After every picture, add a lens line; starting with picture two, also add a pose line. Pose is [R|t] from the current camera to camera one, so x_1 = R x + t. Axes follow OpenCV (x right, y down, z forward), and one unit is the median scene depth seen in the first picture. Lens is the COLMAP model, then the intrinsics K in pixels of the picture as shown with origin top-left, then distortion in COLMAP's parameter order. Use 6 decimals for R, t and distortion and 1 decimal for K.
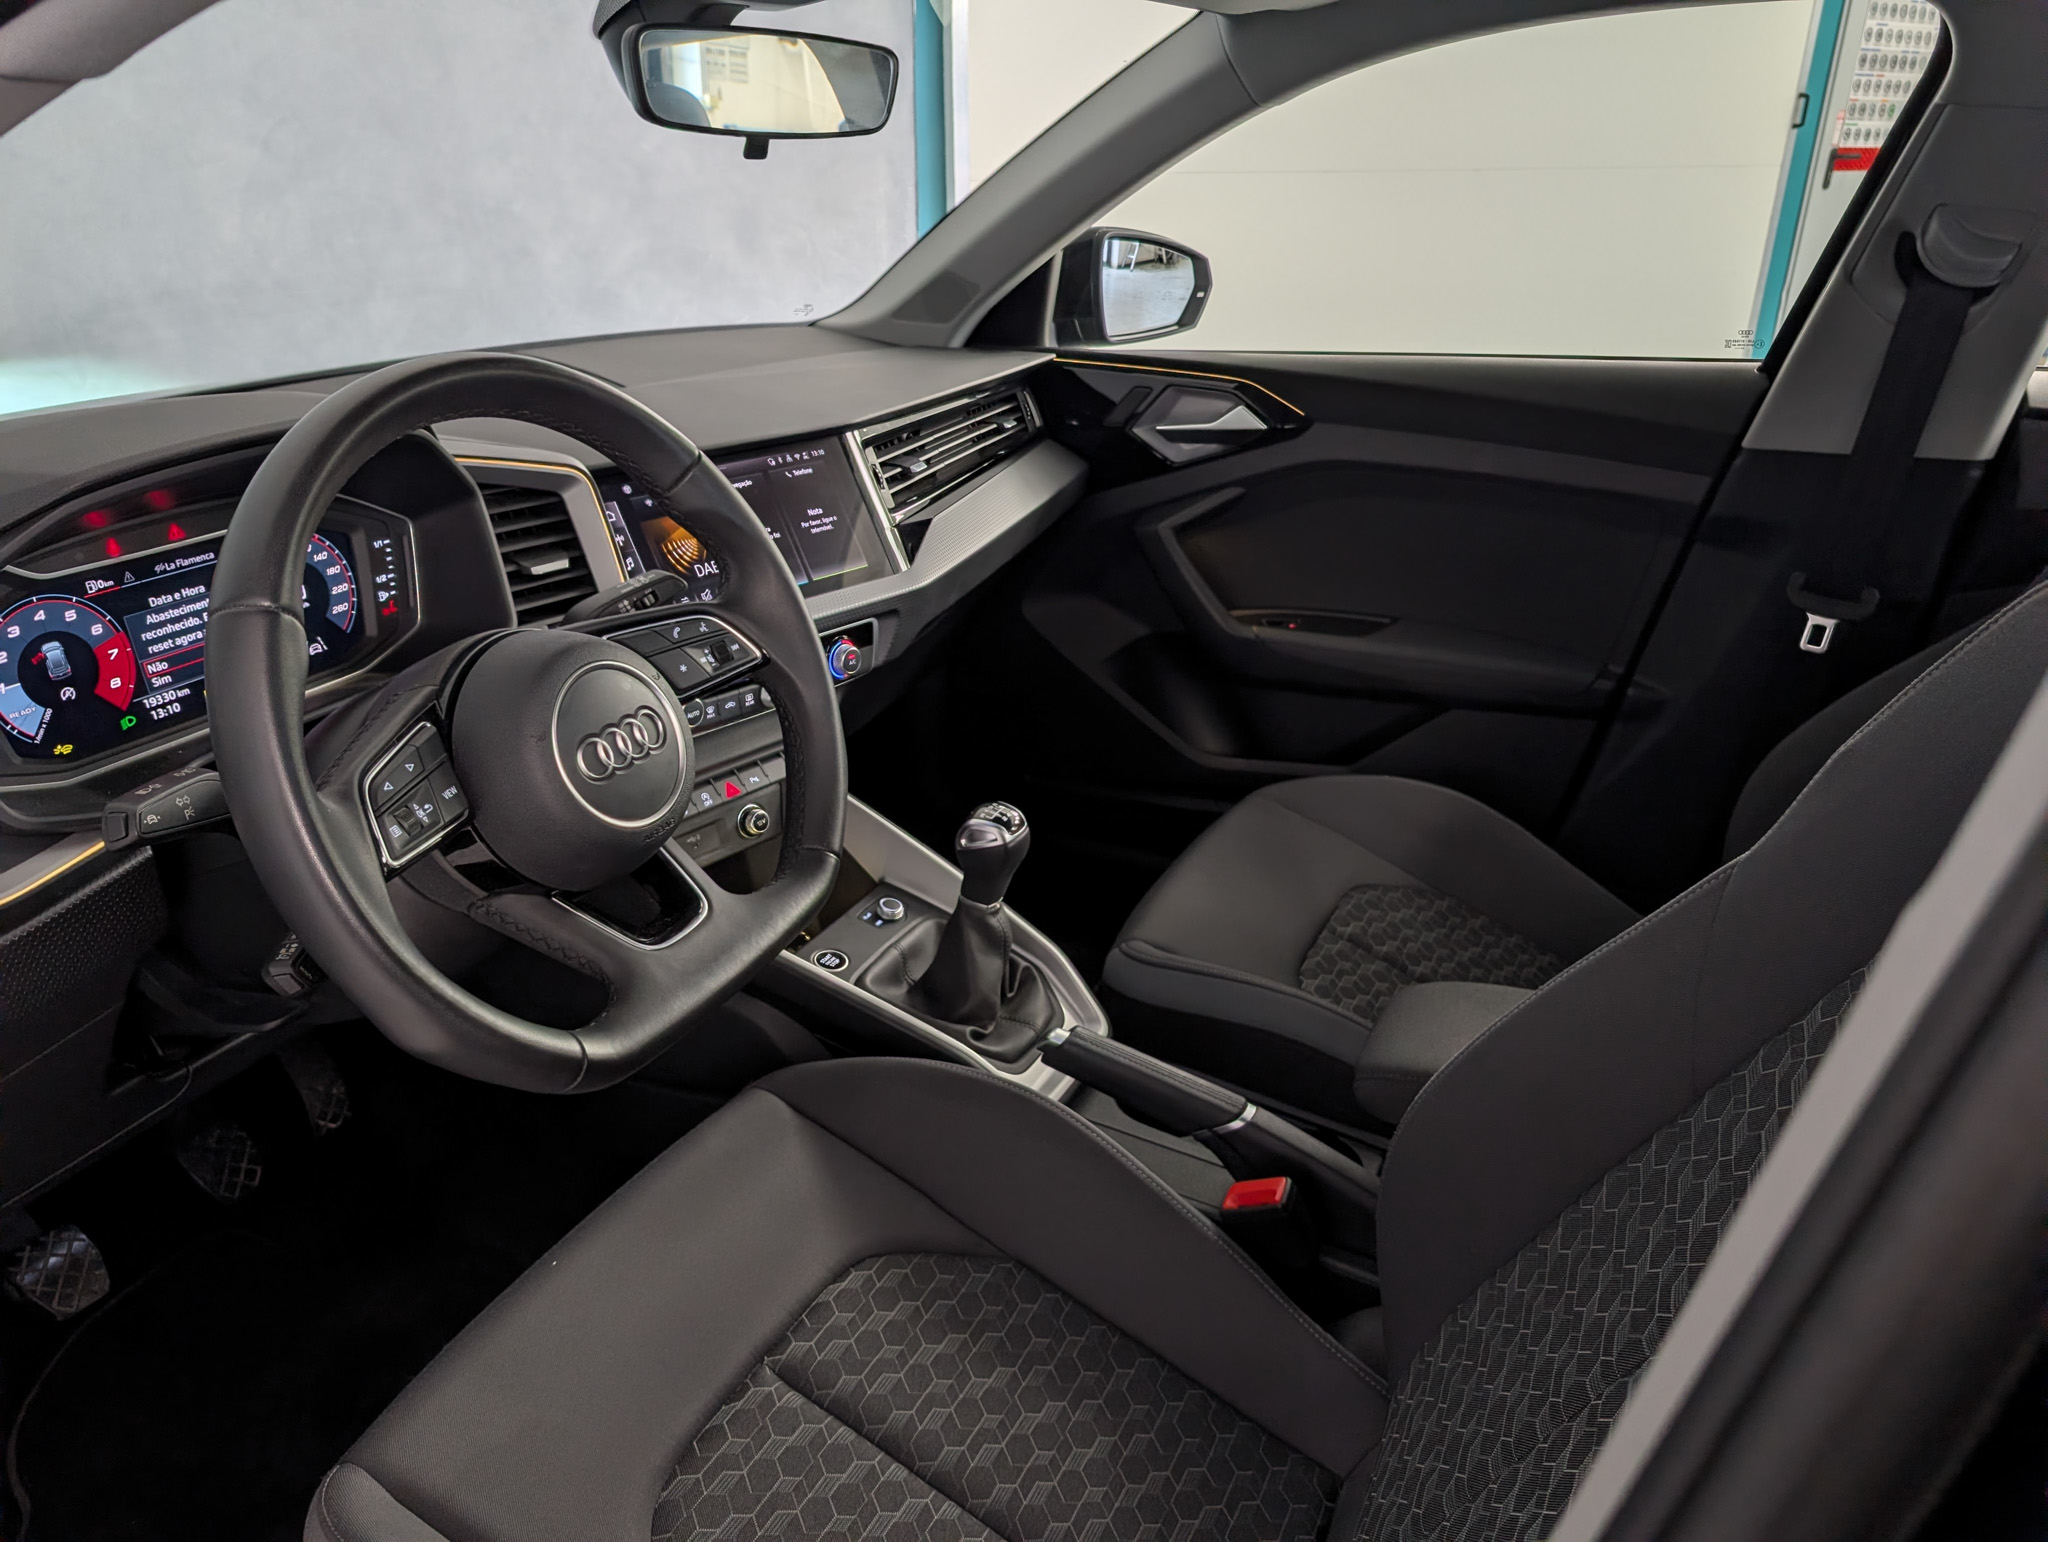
lens RADIAL K [[1462.8, 0, 1023.6], [0, 1462.8, 806.2], [0, 0, 1]] dist [-0.006310, -0.002001]
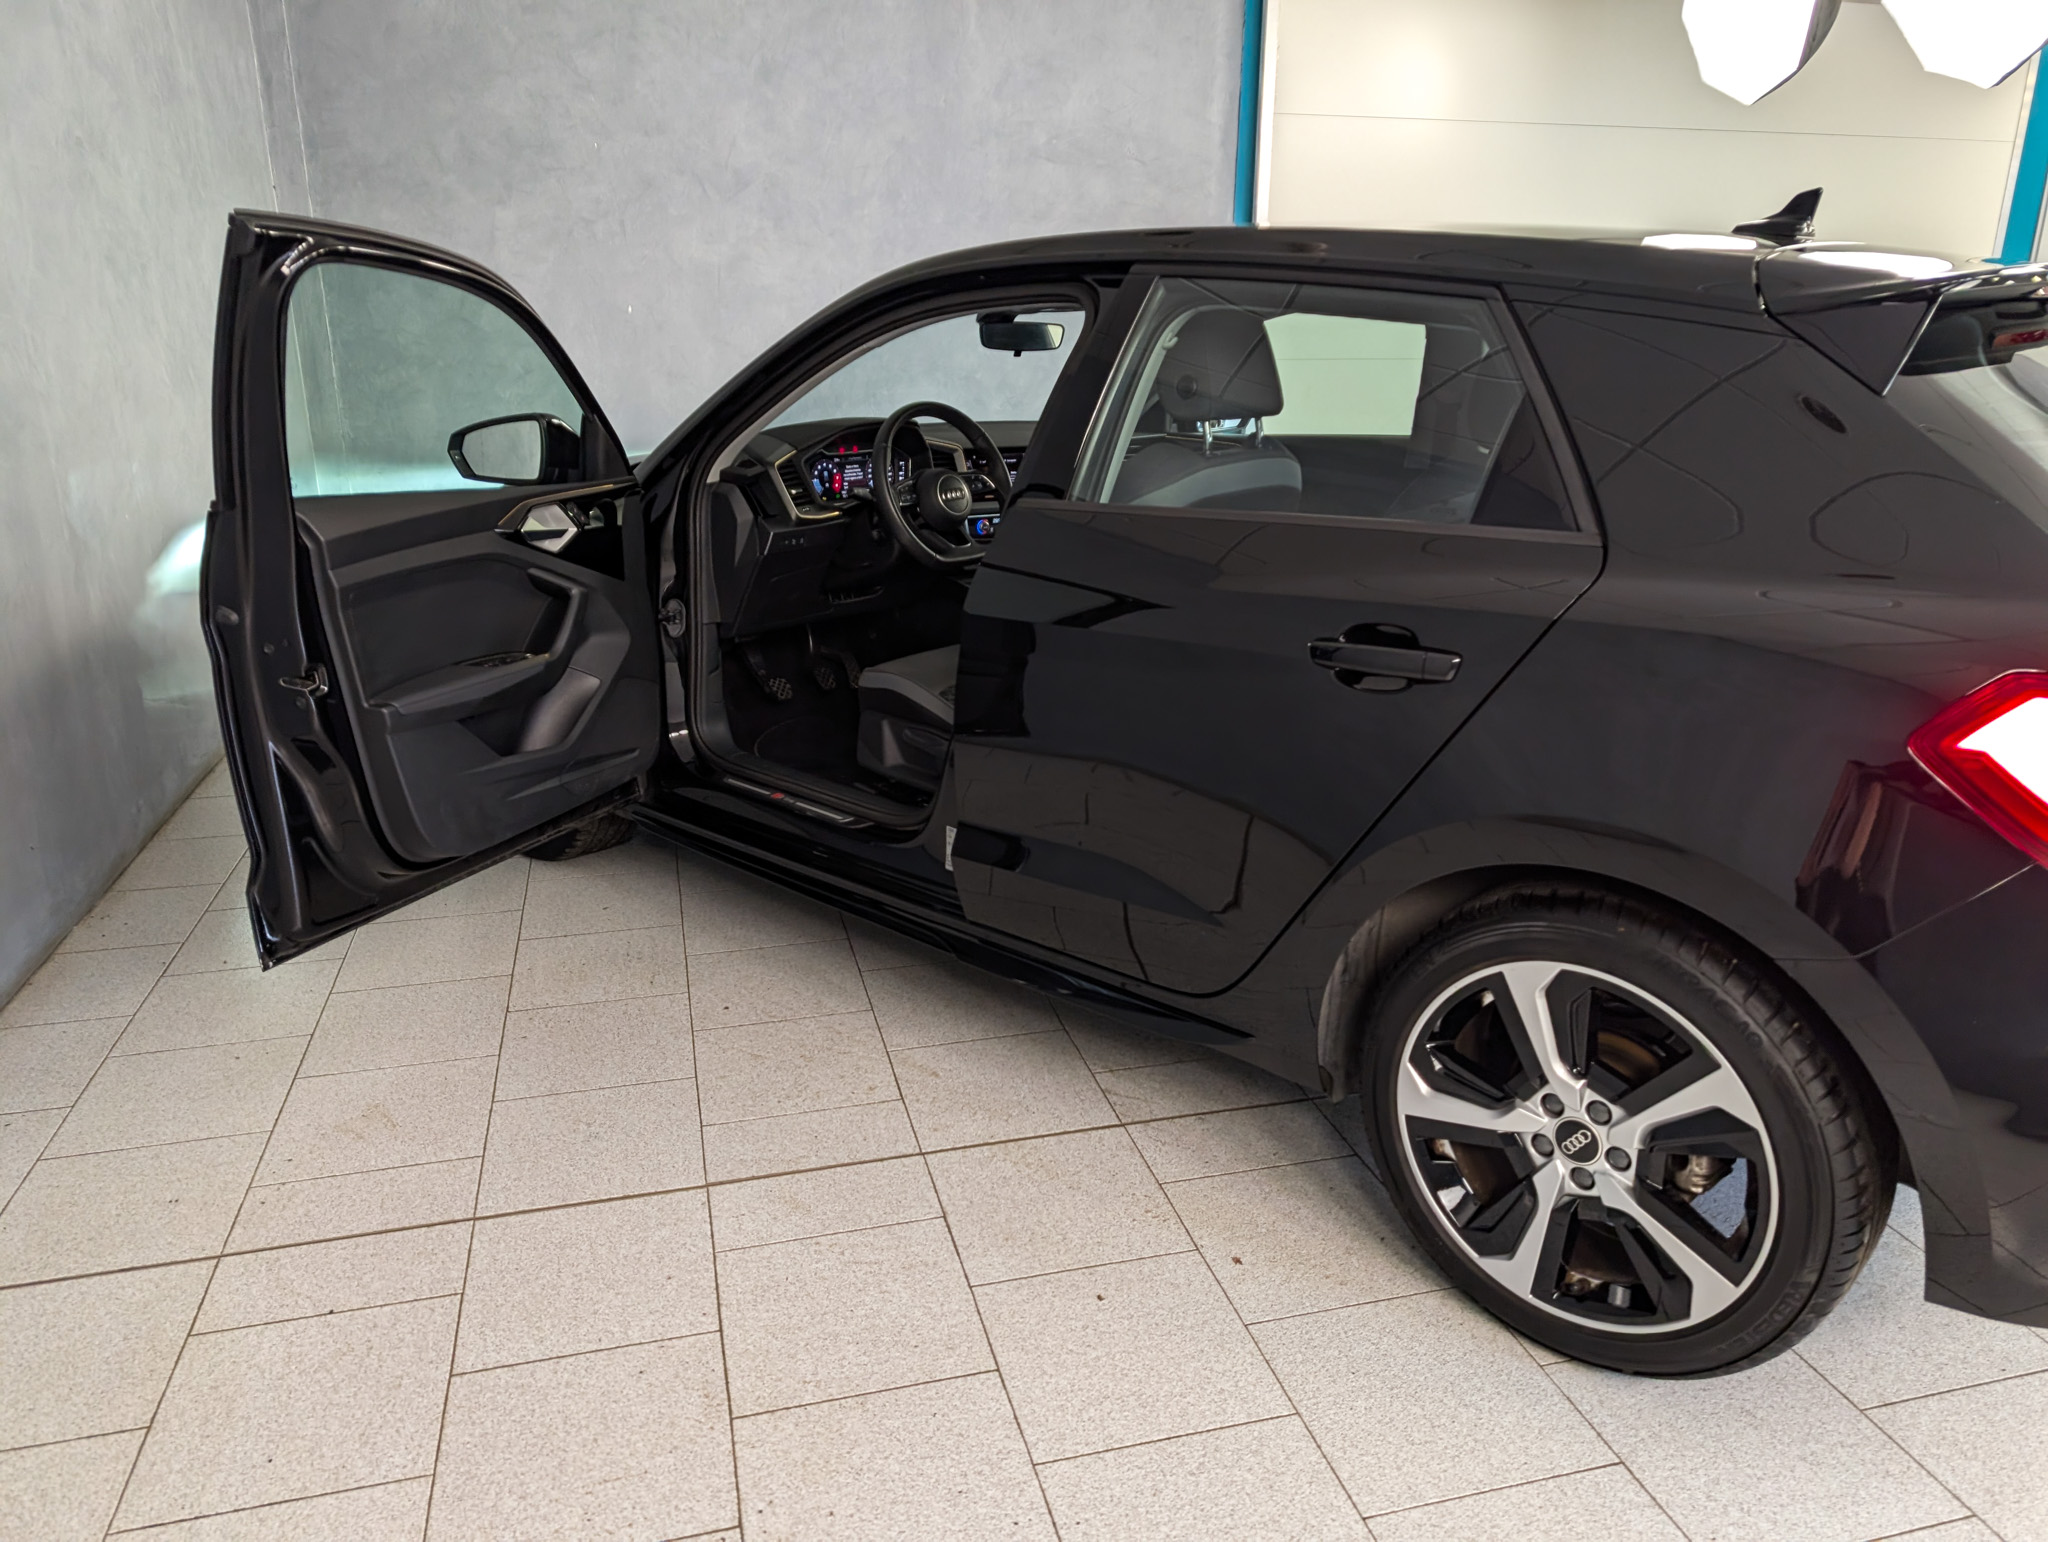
lens RADIAL K [[1462.8, 0, 1023.6], [0, 1462.8, 806.2], [0, 0, 1]] dist [-0.006310, -0.002001]
pose [[0.955428, 0.087652, -0.281913, 1.039765], [-0.117395, 0.988965, -0.090374, 1.061079], [0.270880, 0.119441, 0.955174, -2.508541]]
